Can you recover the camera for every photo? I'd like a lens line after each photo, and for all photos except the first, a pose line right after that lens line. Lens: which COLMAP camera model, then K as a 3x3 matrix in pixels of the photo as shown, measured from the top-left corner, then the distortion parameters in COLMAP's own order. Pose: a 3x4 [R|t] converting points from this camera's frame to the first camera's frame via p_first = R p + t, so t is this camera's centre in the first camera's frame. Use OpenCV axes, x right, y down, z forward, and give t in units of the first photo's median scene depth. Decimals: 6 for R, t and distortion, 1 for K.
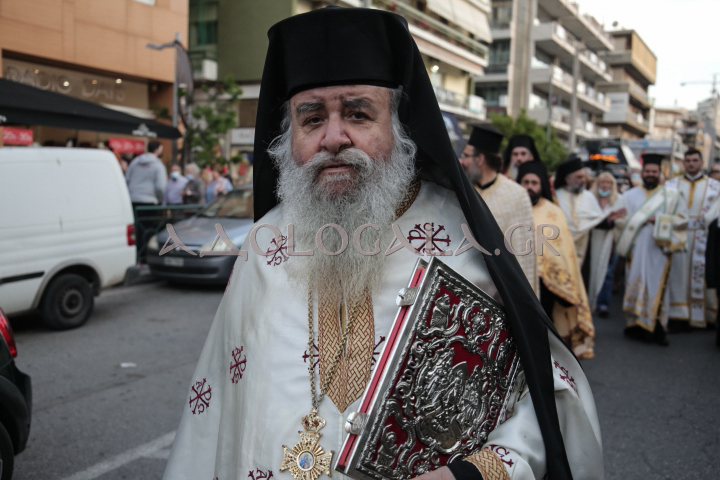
lens RADIAL K [[706.3, 0, 357.6], [0, 706.3, 242.3], [0, 0, 1]] dist [0.023997, 0.000000]
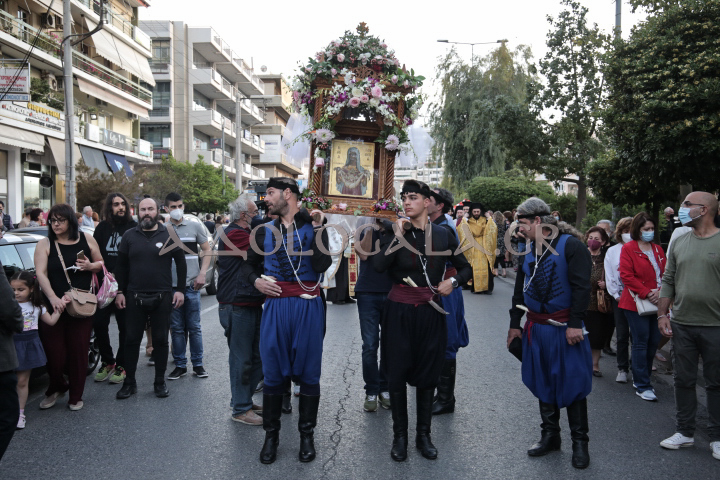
lens RADIAL K [[820.0, 0, 322.0], [0, 820.0, 249.8], [0, 0, 1]] dist [0.033468, 0.000000]
pose [[0.913752, -0.040220, 0.404277, -0.069684], [0.062172, 0.997210, -0.041314, 0.013570], [-0.401487, 0.062886, 0.913703, -0.142065]]
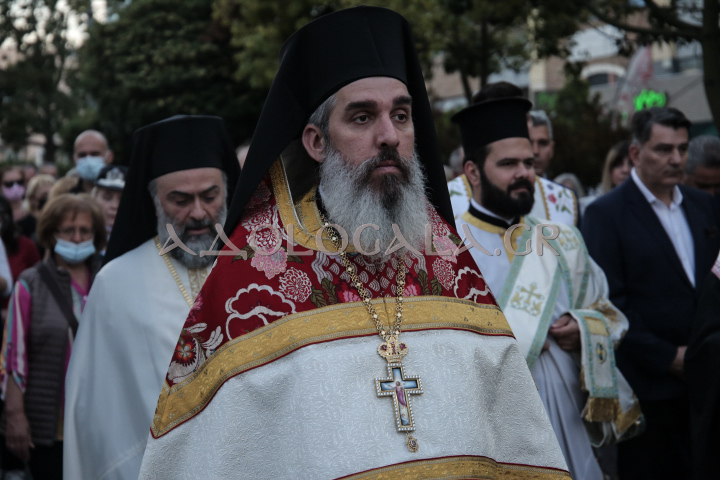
lens RADIAL K [[1598.4, 0, 358.5], [0, 1598.4, 240.6], [0, 0, 1]] dist [0.235040, 0.000000]
pose [[0.593195, -0.063823, 0.802525, -0.203067], [0.120231, 0.992696, -0.009923, 0.026833], [-0.796030, 0.102375, 0.596536, -0.271565]]
